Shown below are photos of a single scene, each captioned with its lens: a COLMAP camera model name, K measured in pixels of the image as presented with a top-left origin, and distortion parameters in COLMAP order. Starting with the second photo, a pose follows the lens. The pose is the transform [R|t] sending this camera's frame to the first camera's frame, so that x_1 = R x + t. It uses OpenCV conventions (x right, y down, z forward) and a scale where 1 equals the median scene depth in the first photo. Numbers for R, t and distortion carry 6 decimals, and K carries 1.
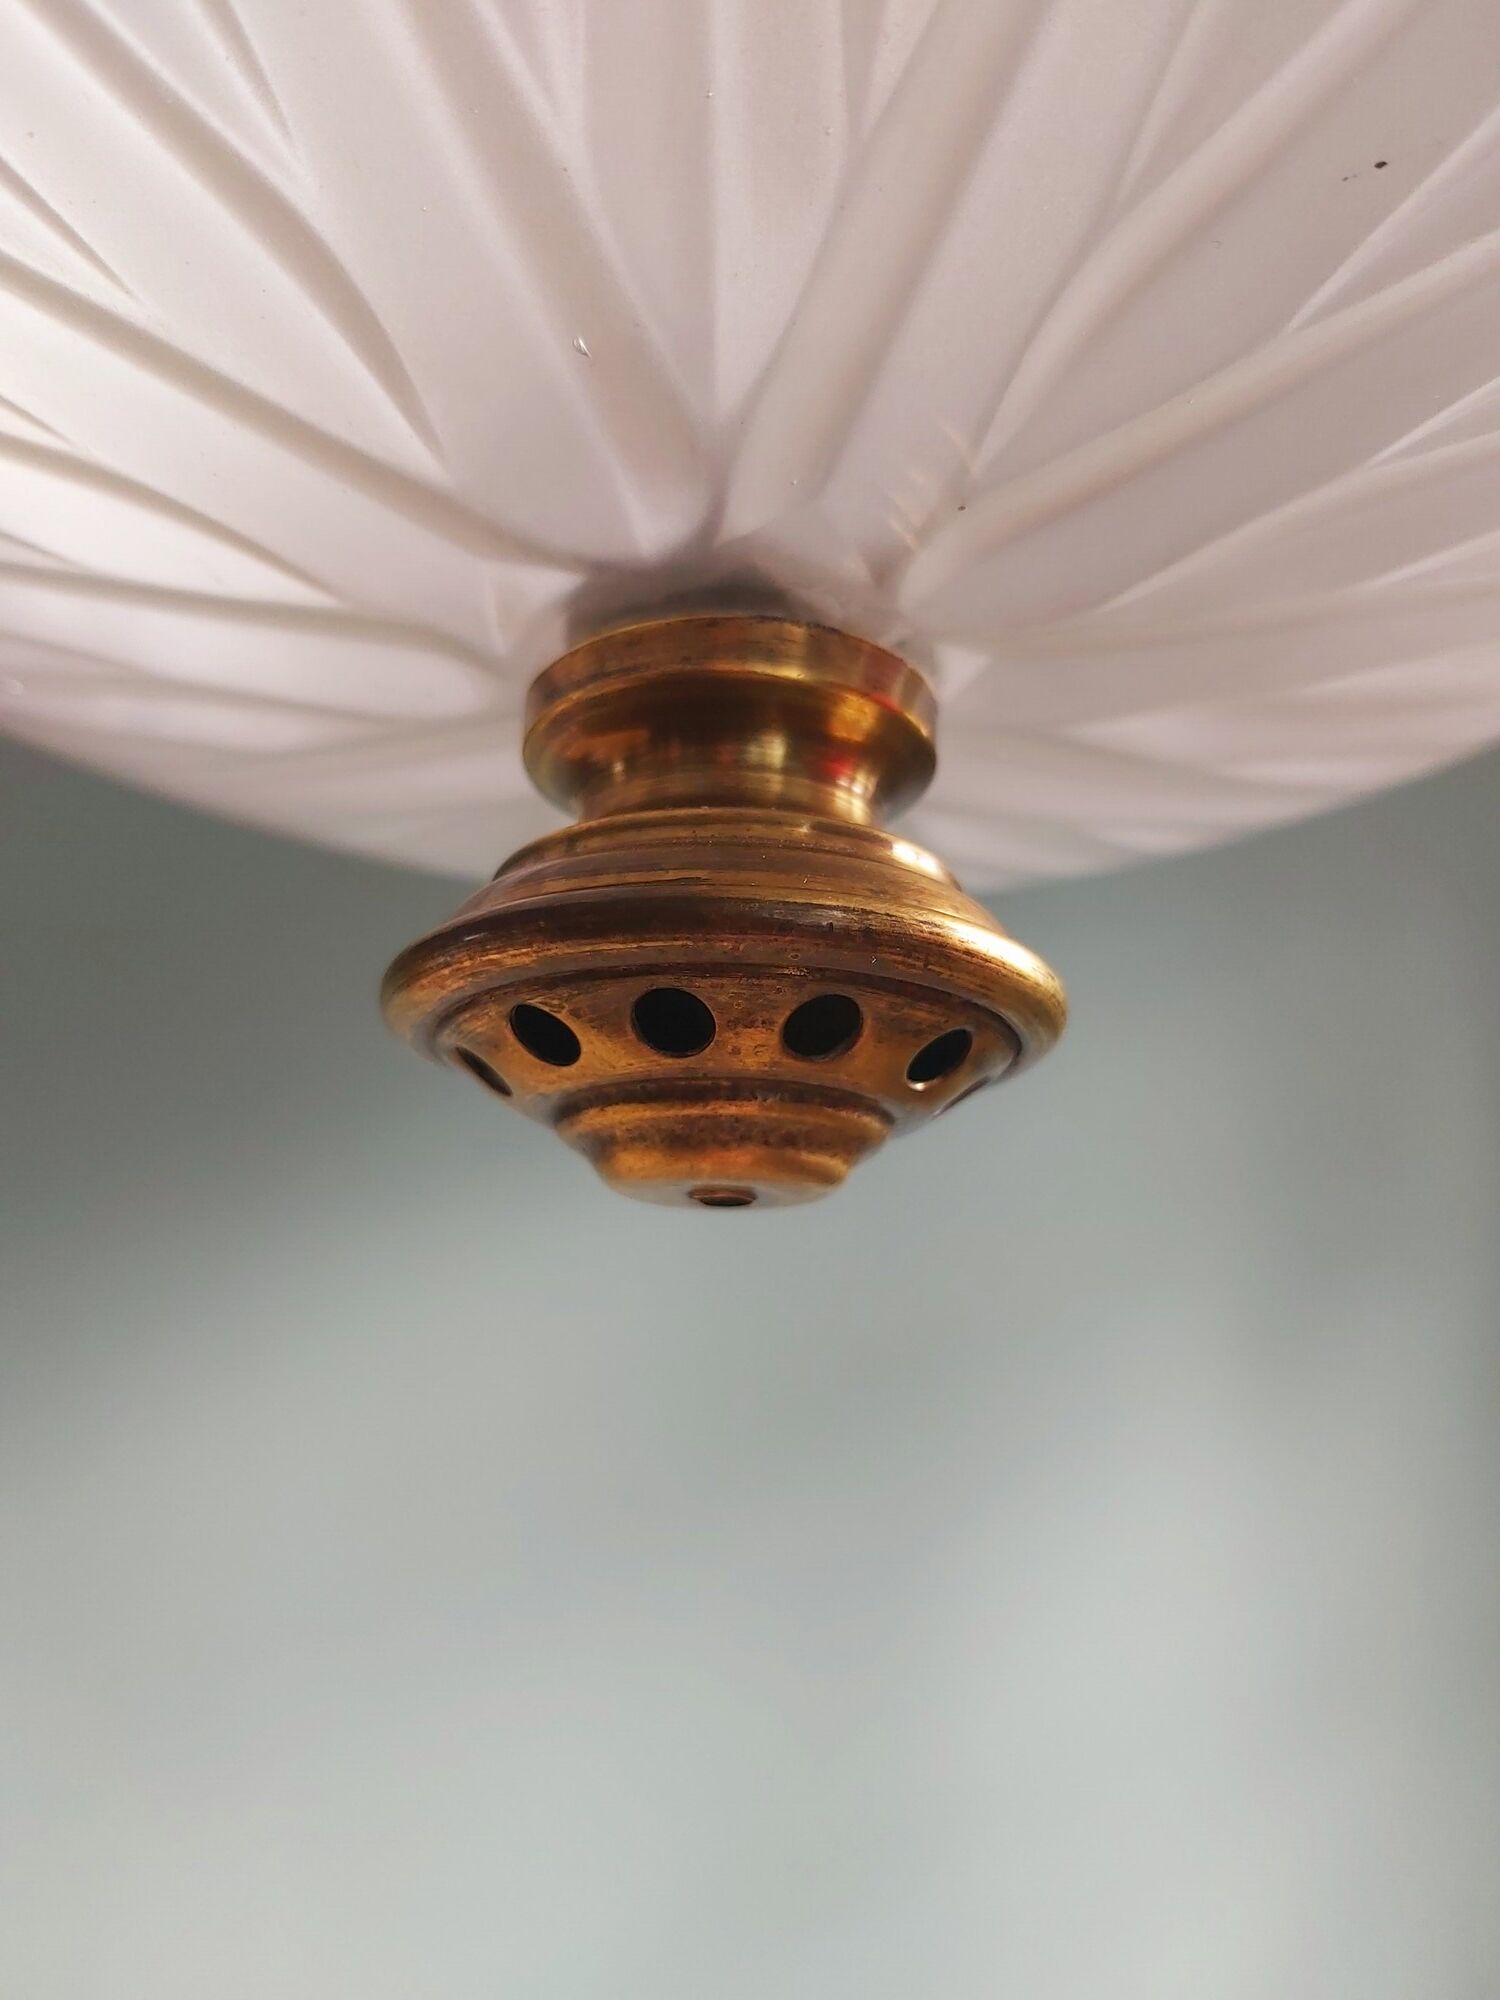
lens RADIAL K [[1556.6, 0, 750.0], [0, 1556.6, 1000.0], [0, 0, 1]] dist [0.084186, -0.200922]
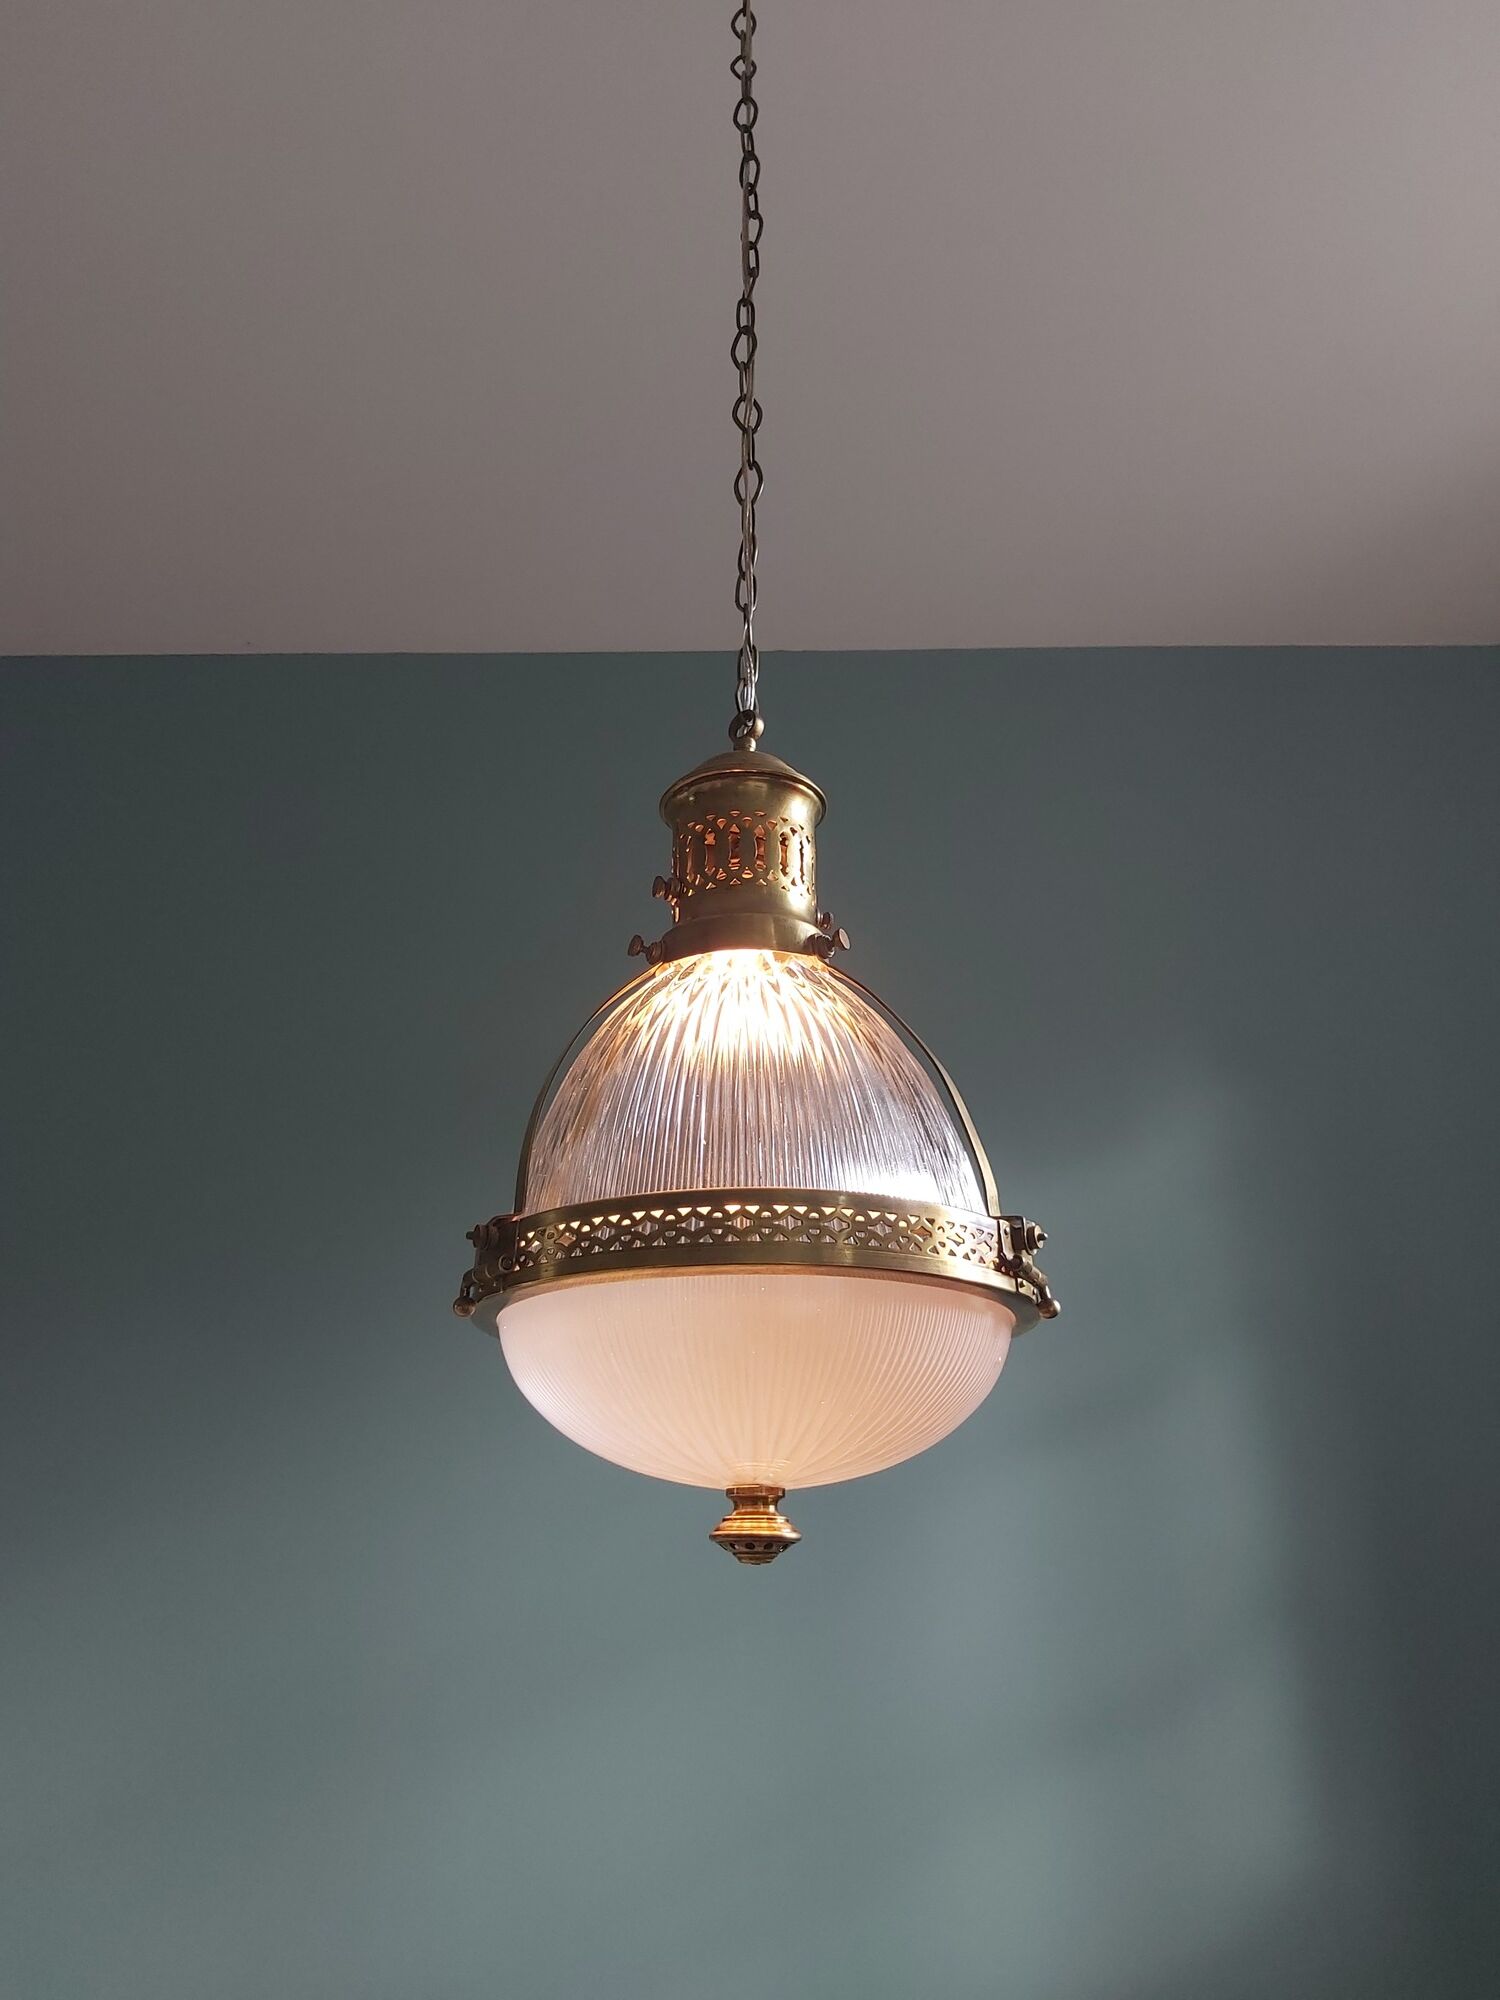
lens RADIAL K [[1505.1, 0, 750.0], [0, 1505.1, 1000.0], [0, 0, 1]] dist [0.091621, -0.159863]
pose [[0.999425, -0.006273, 0.033321, -0.272978], [0.009951, 0.993727, -0.111391, -1.786398], [-0.032413, 0.111659, 0.993218, -6.642794]]
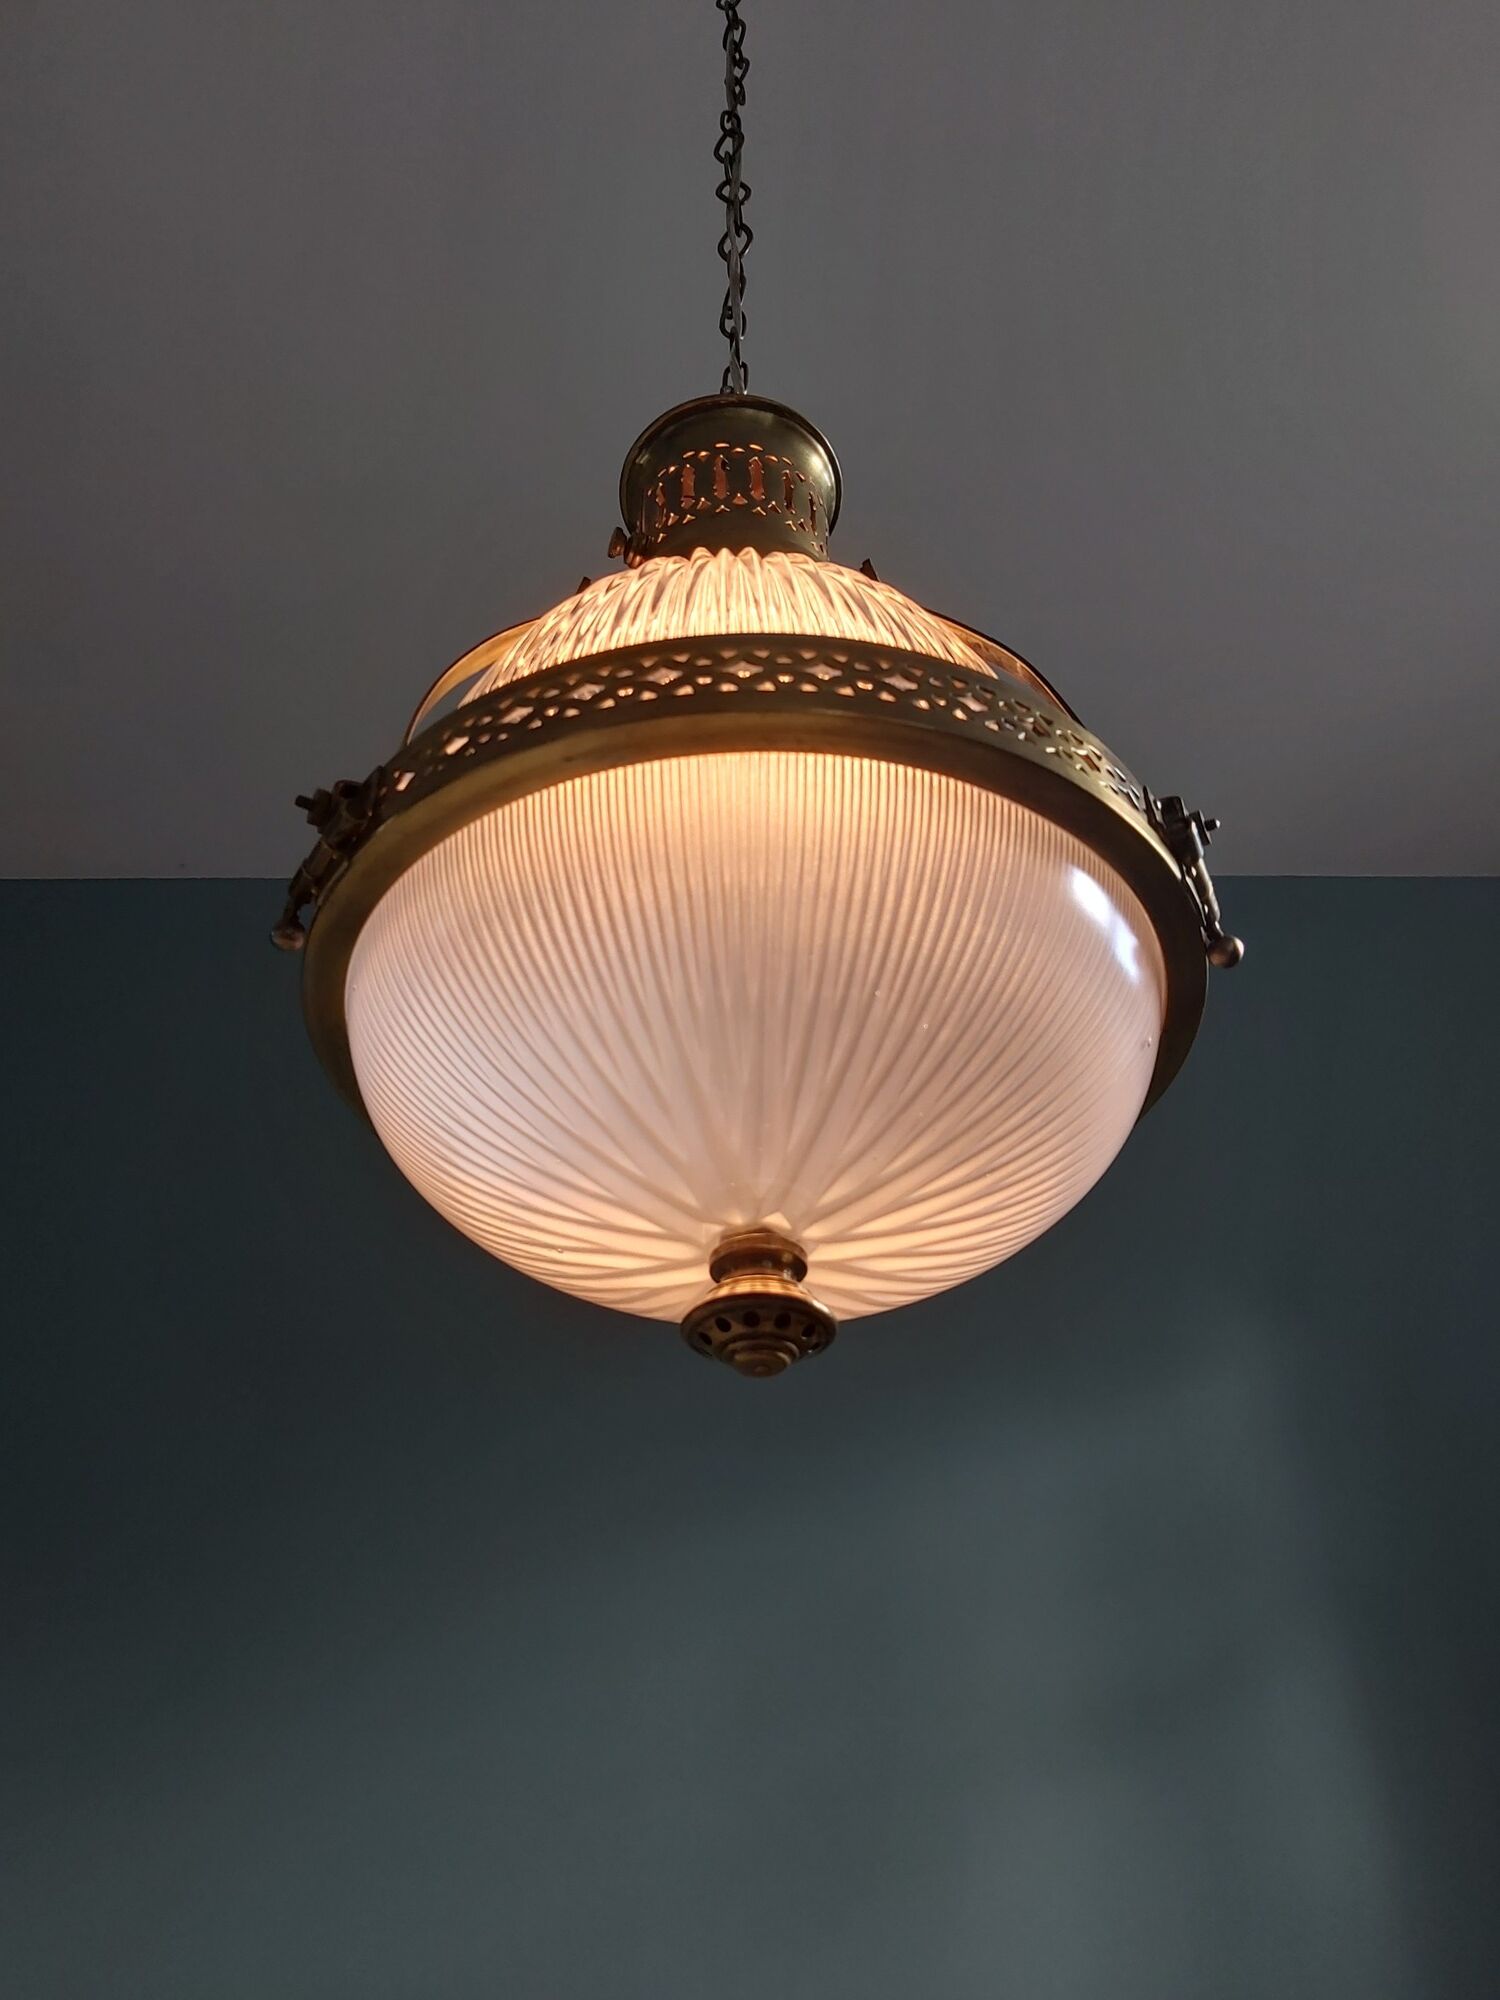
lens RADIAL K [[1578.1, 0, 750.0], [0, 1578.1, 1000.0], [0, 0, 1]] dist [0.093100, -0.206577]
pose [[0.998332, 0.008031, 0.057169, -0.313443], [0.013556, 0.929982, -0.367355, 0.818956], [-0.056116, 0.367517, 0.928322, -3.586138]]
